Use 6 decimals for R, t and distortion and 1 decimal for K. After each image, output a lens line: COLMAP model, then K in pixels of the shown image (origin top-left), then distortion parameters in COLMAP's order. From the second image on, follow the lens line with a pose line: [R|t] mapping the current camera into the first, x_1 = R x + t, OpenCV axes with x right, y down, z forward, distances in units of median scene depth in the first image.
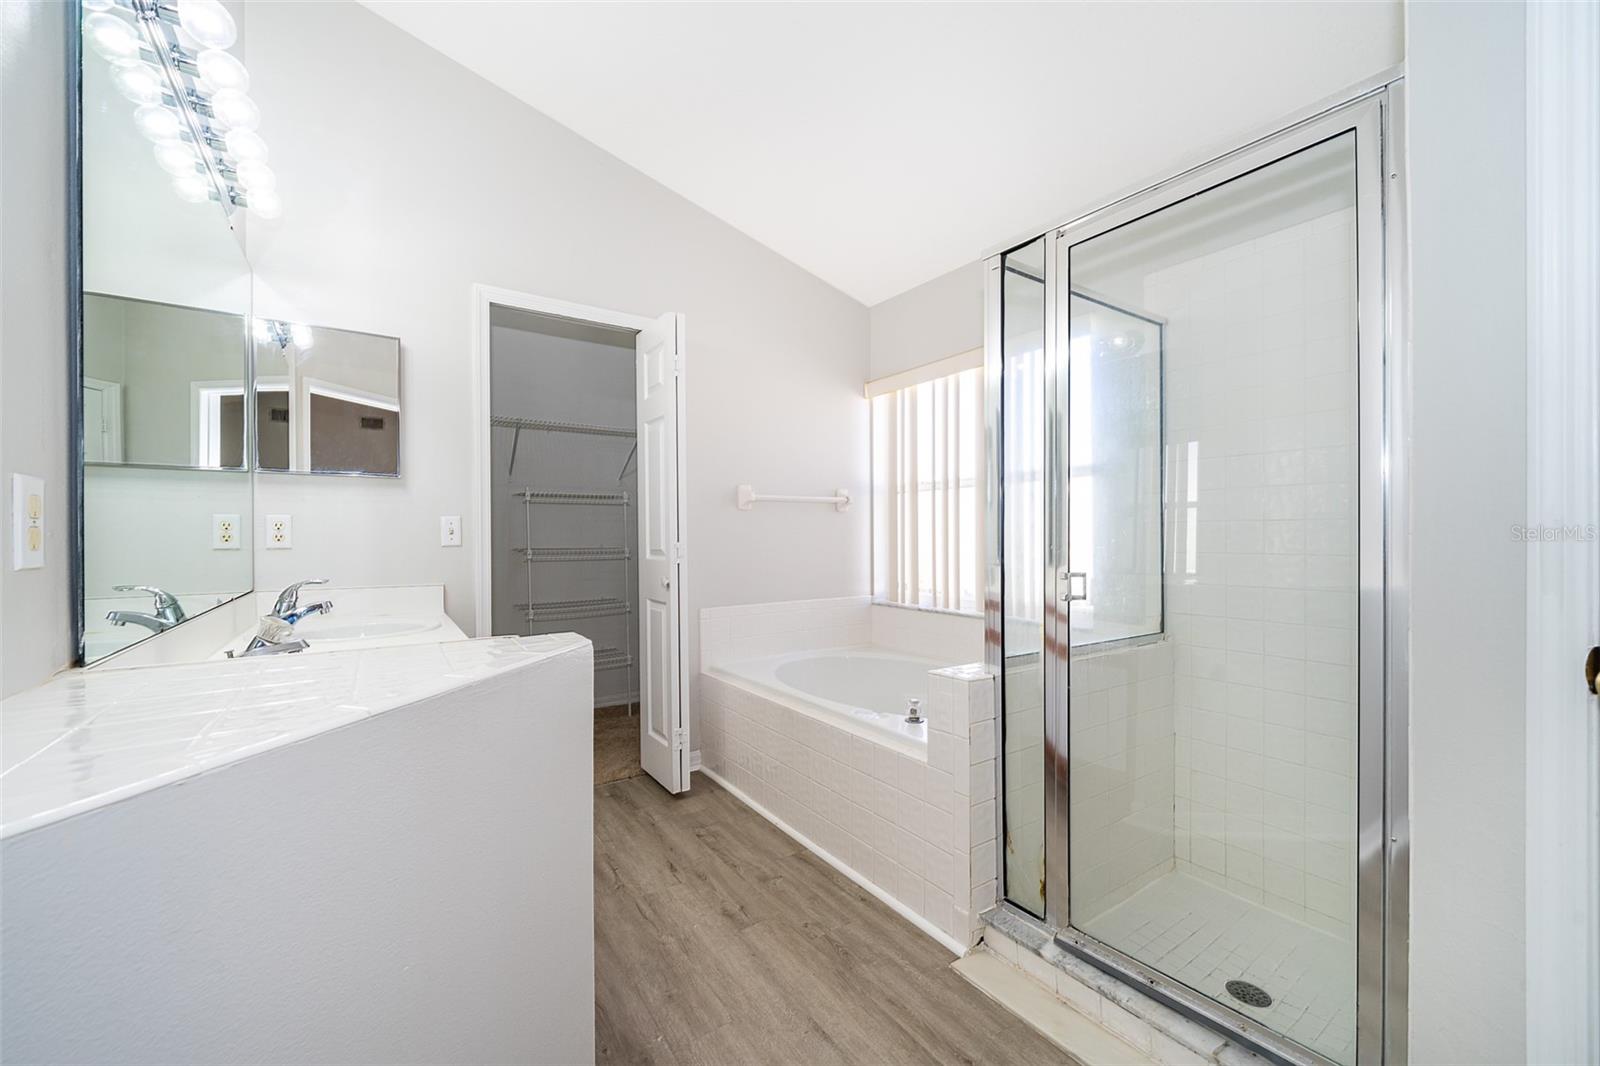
lens RADIAL K [[635.5, 0, 799.3], [0, 635.5, 536.4], [0, 0, 1]] dist [-0.009726, 0.000142]
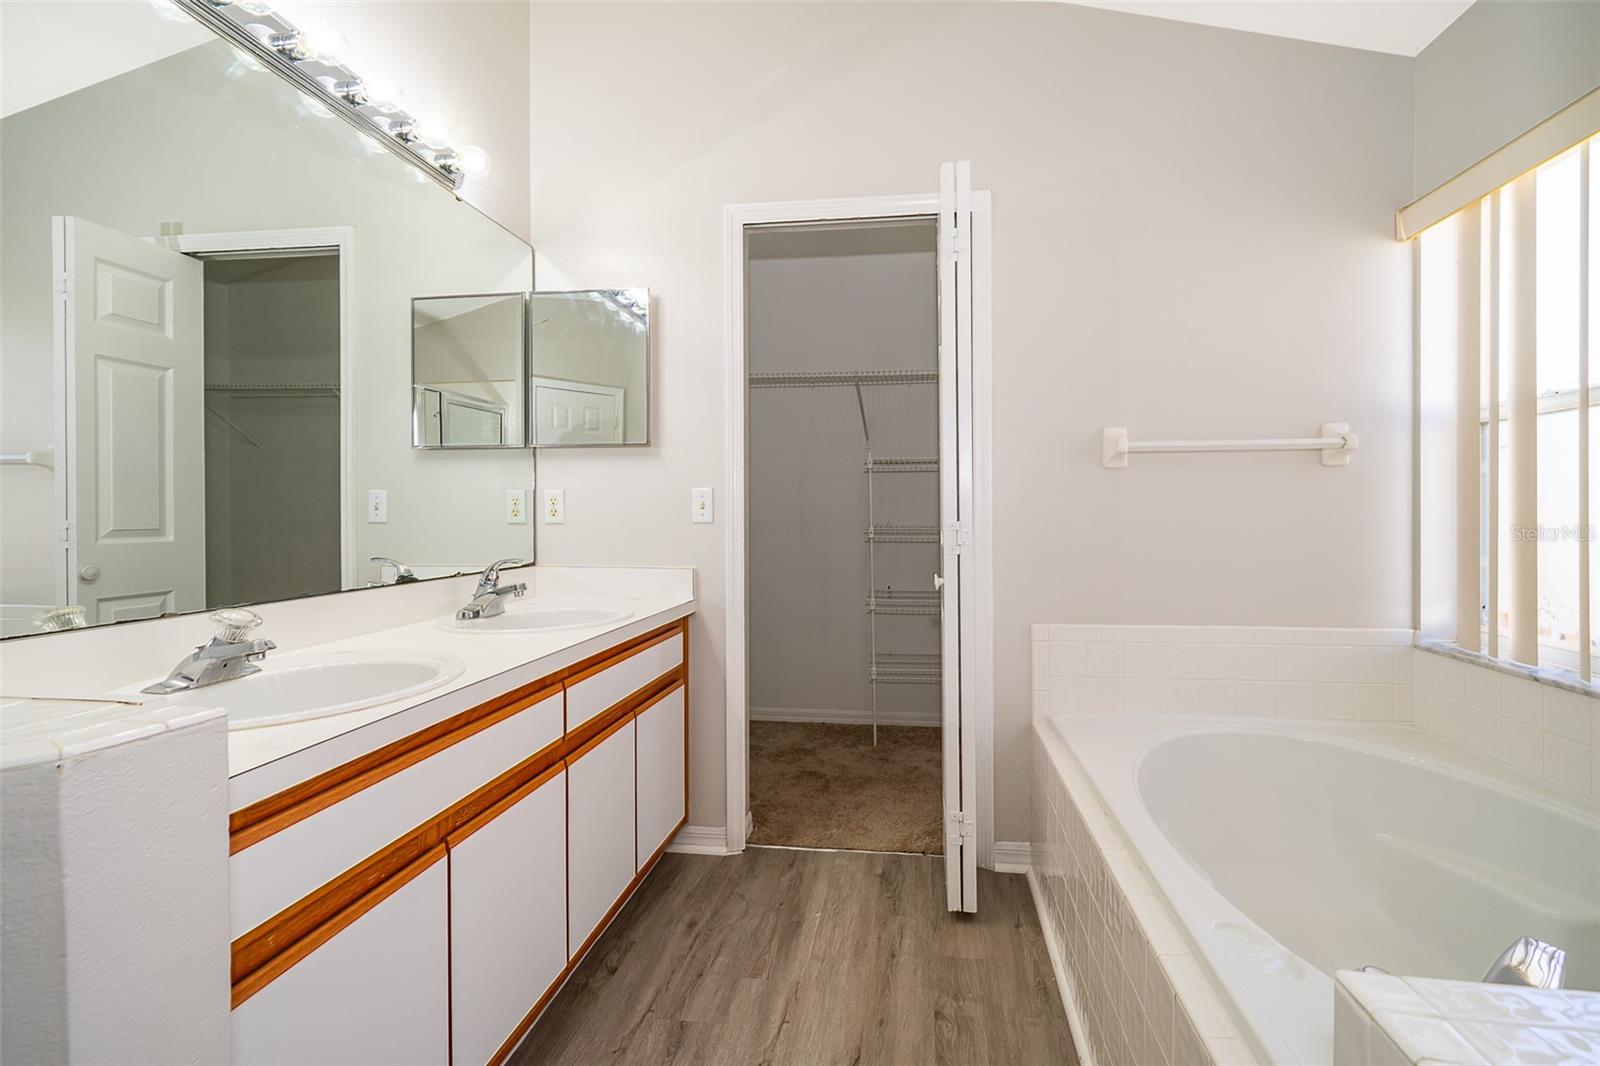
lens RADIAL K [[659.0, 0, 844.7], [0, 659.0, 515.6], [0, 0, 1]] dist [-0.002366, -0.000009]
pose [[0.755125, 0.007359, -0.655539, 0.131835], [-0.001689, 0.999956, 0.009280, -0.002272], [0.655579, -0.005900, 0.755104, 0.353942]]
